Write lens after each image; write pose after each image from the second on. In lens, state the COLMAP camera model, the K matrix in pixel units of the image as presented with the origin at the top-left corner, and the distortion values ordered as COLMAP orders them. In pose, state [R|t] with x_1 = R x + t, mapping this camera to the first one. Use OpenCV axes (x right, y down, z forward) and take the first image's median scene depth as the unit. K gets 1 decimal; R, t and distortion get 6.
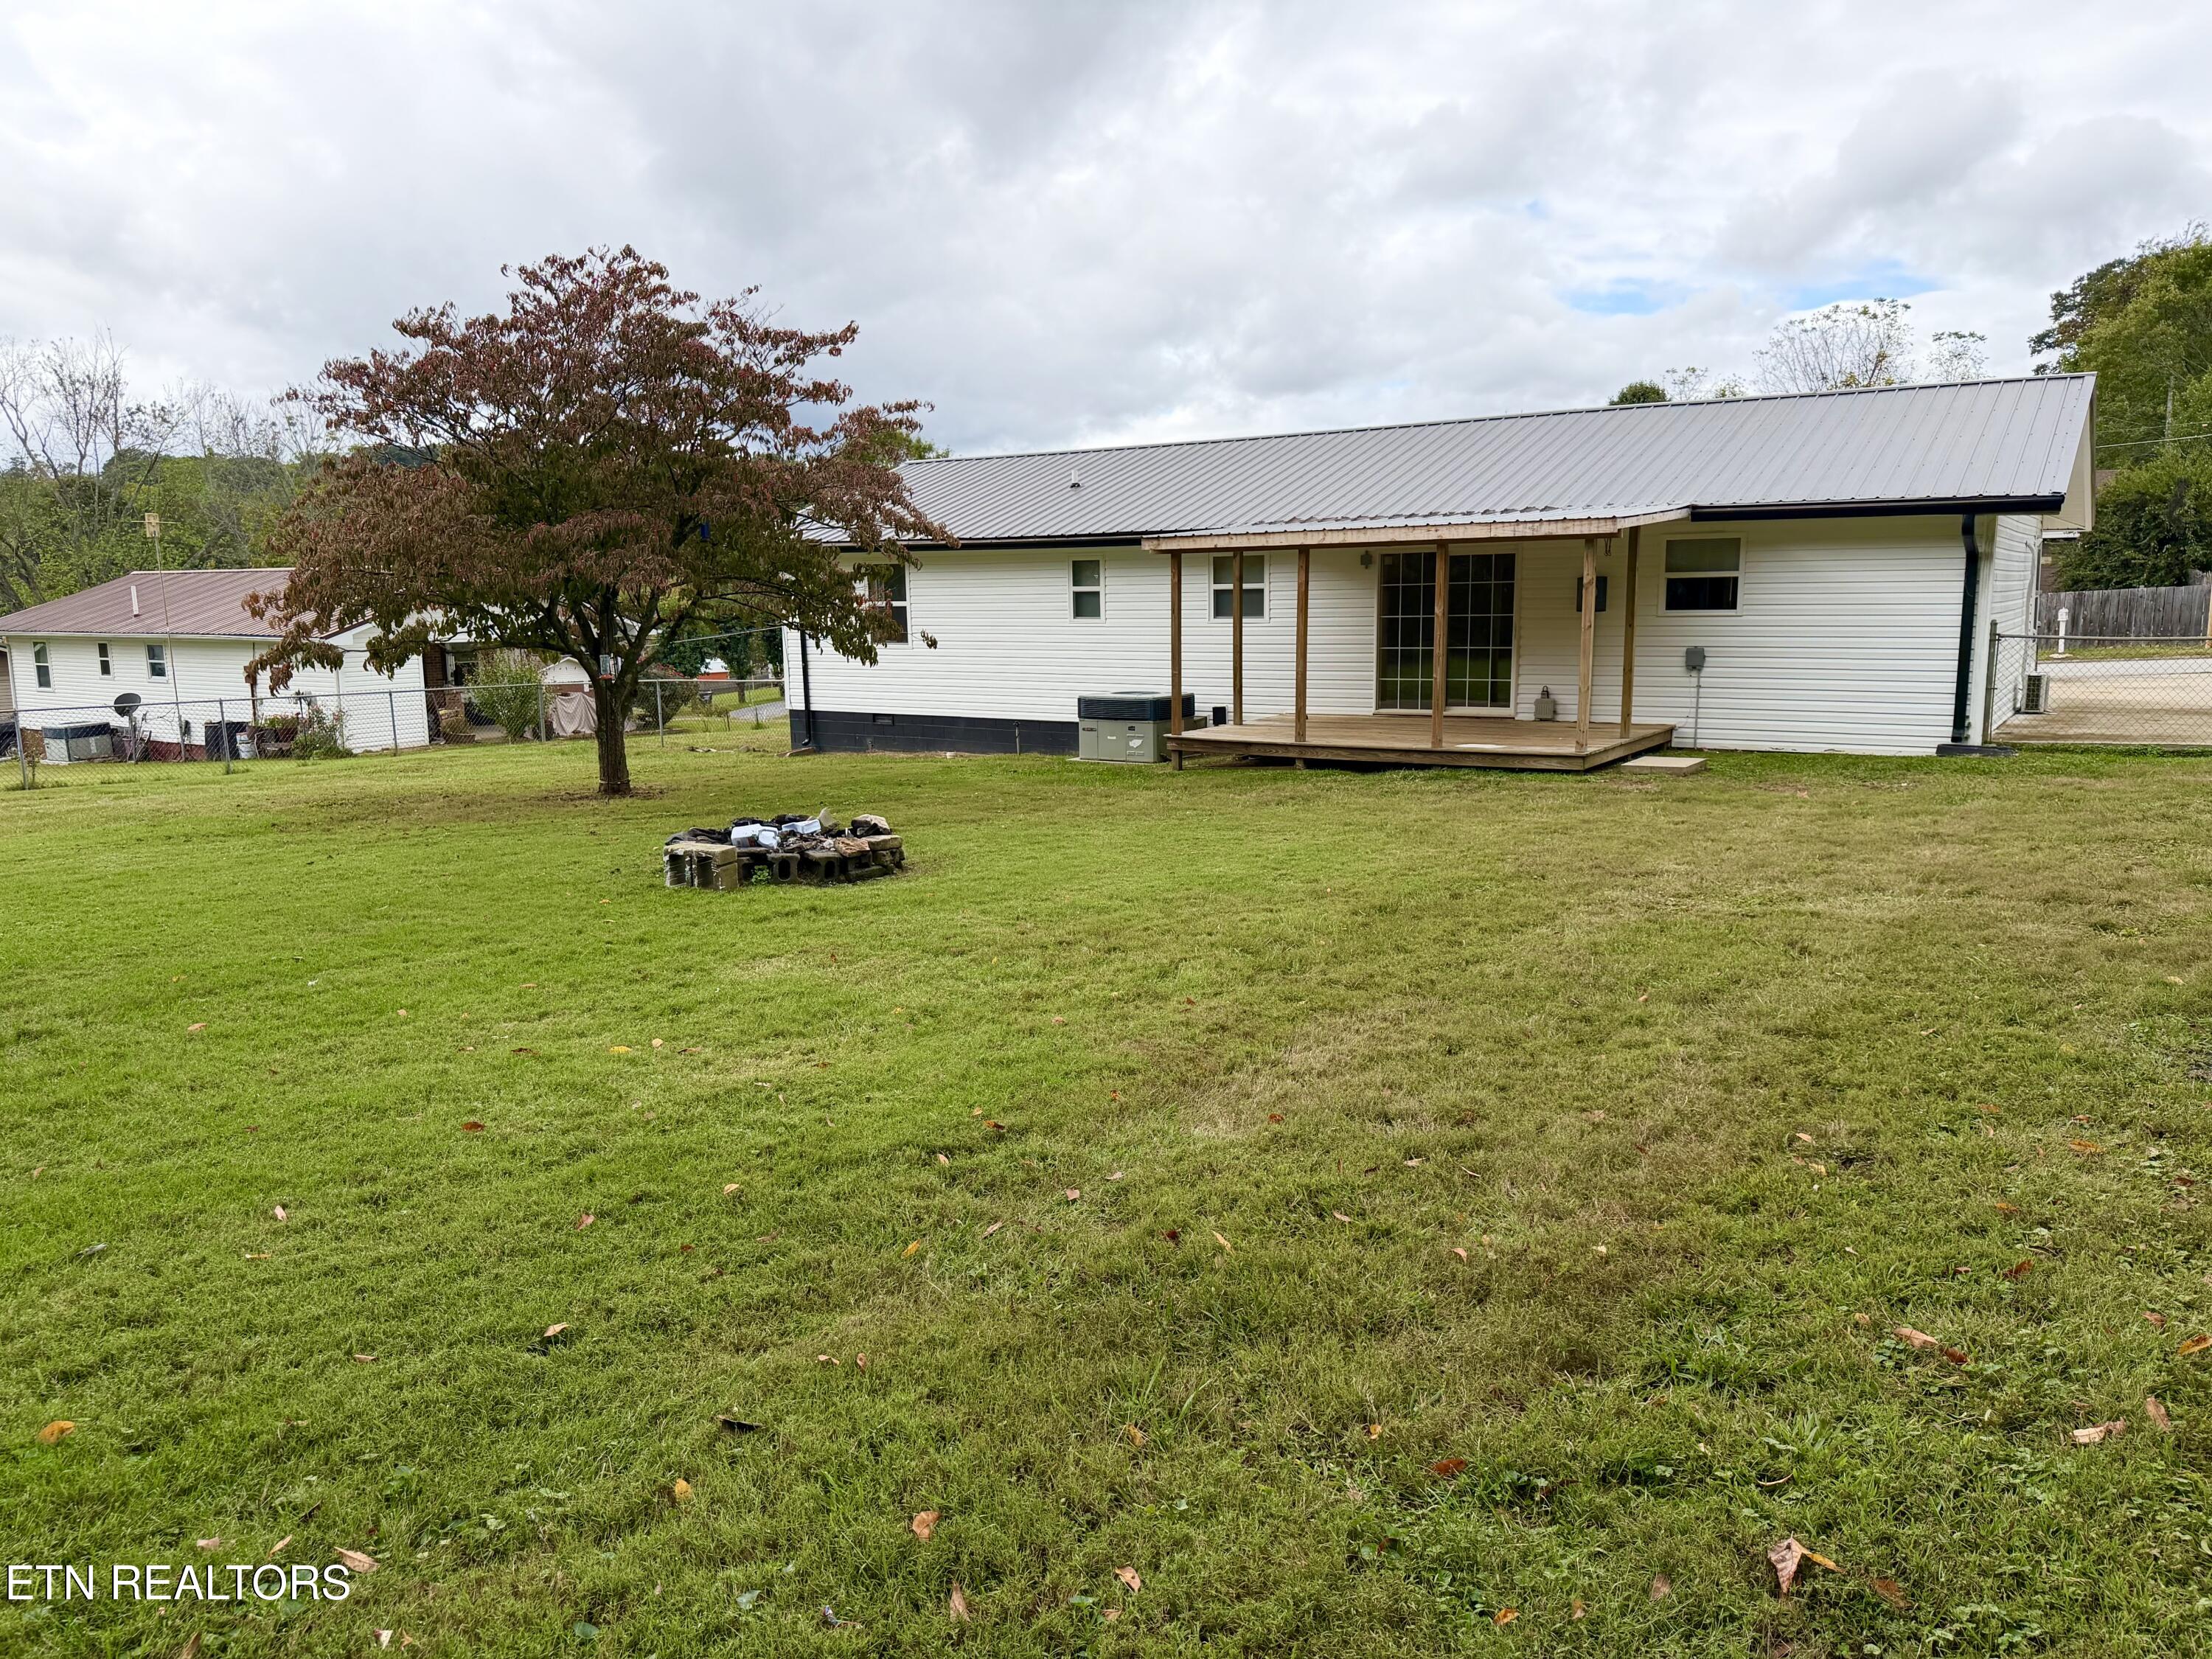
lens RADIAL K [[1555.0, 0, 1116.4], [0, 1555.0, 830.5], [0, 0, 1]] dist [0.072972, -0.085165]
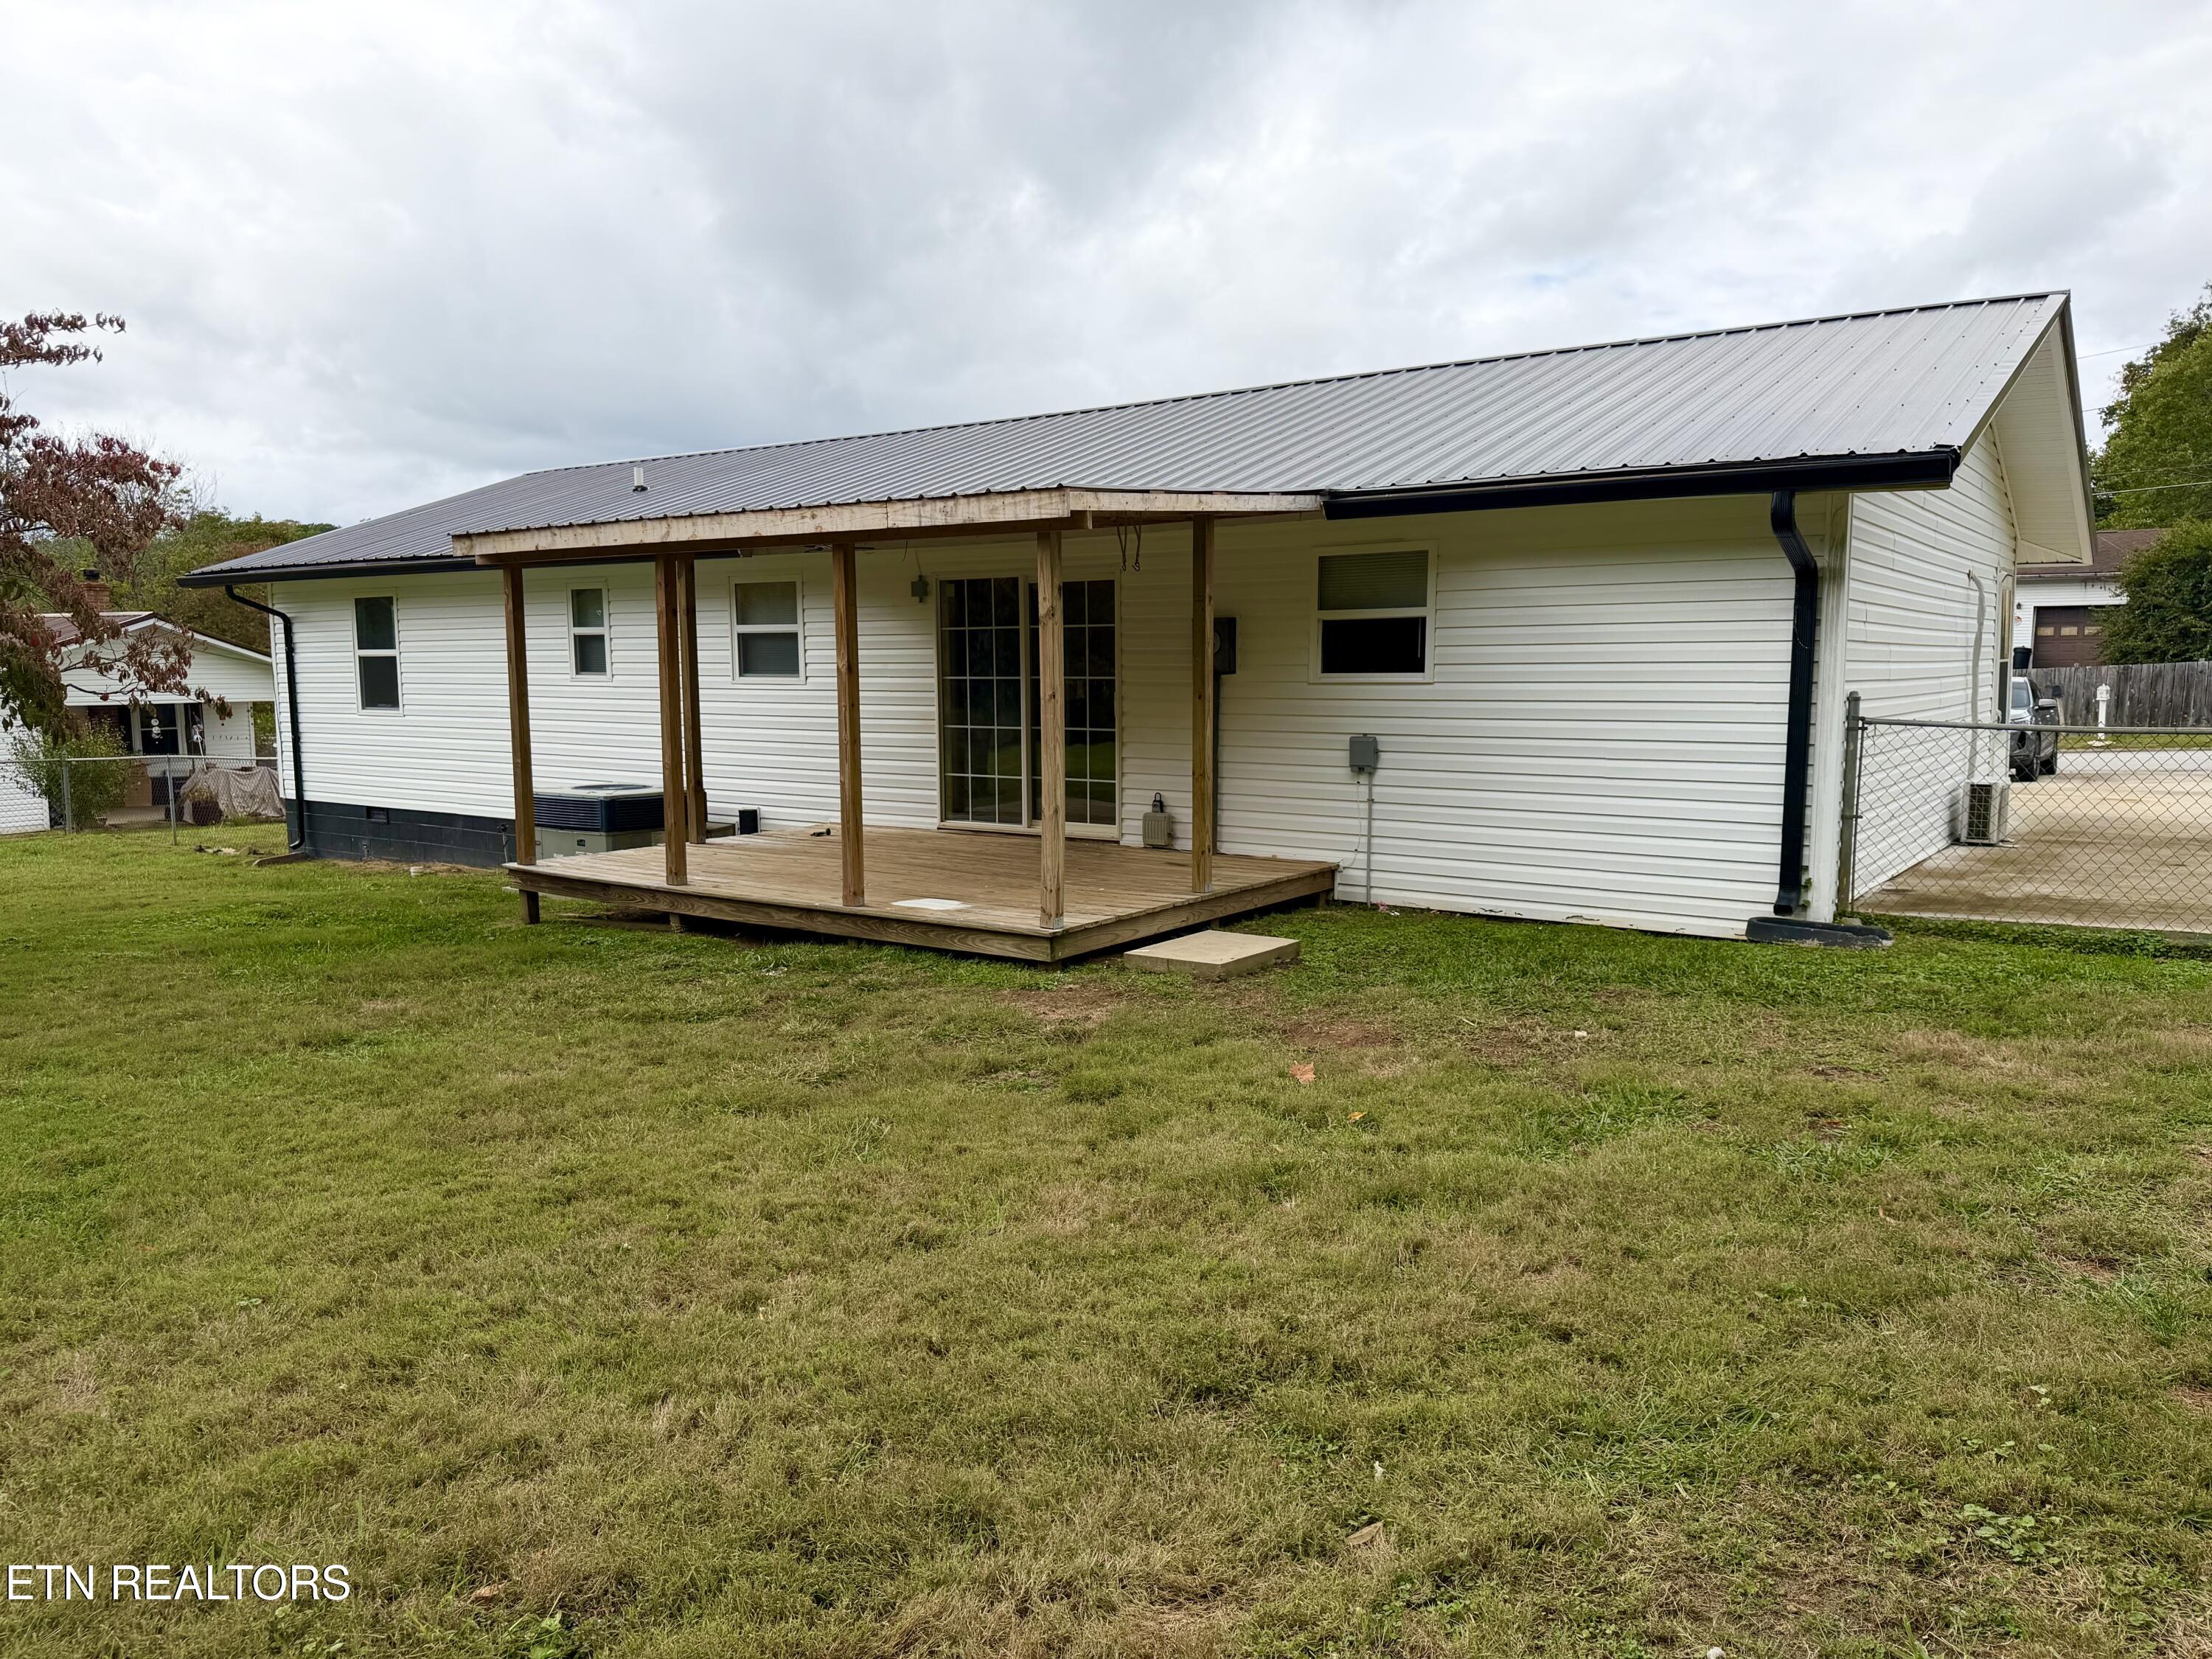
lens RADIAL K [[1555.0, 0, 1104.5], [0, 1555.0, 865.6], [0, 0, 1]] dist [0.072972, -0.085165]
pose [[0.997810, 0.014700, -0.064498, 0.332634], [-0.015842, 0.999726, -0.017234, -0.059745], [0.064227, 0.018218, 0.997769, 0.439229]]
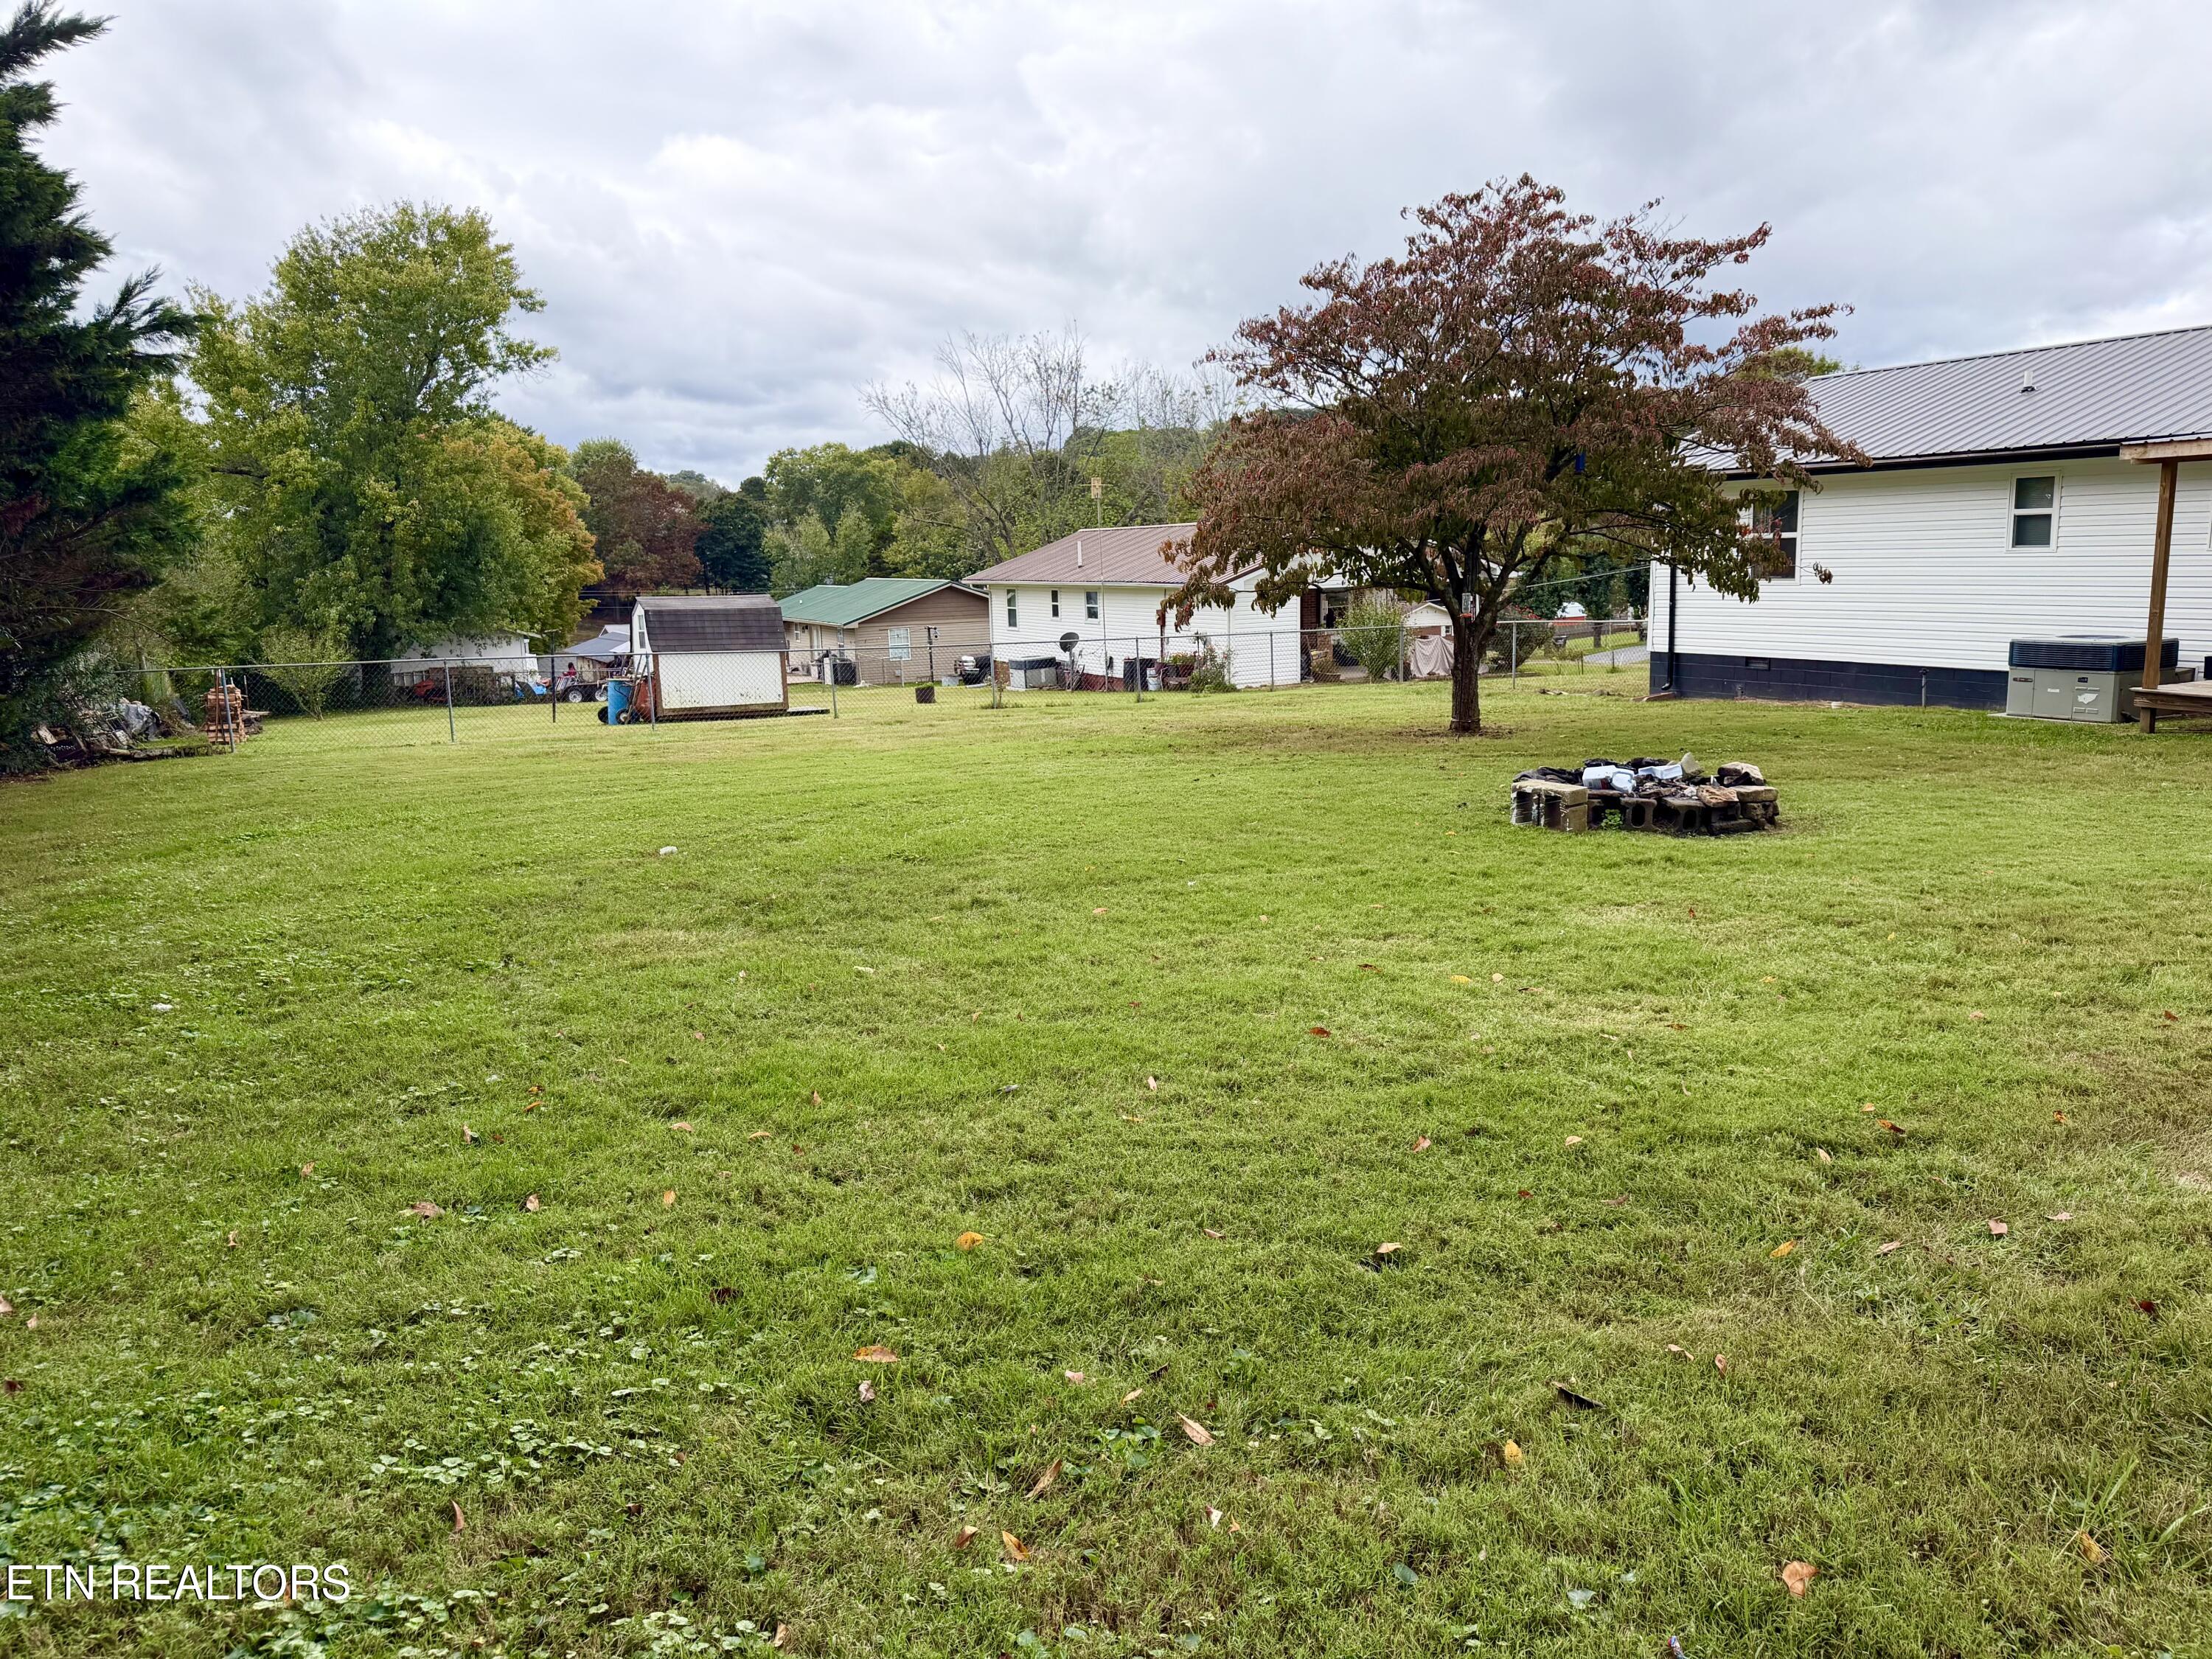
lens RADIAL K [[1555.0, 0, 1092.0], [0, 1555.0, 828.1], [0, 0, 1]] dist [0.072972, -0.085165]
pose [[0.855473, 0.079019, -0.511783, -0.006888], [-0.062145, 0.996812, 0.050029, 0.003628], [0.514105, -0.010994, 0.857657, 0.013740]]
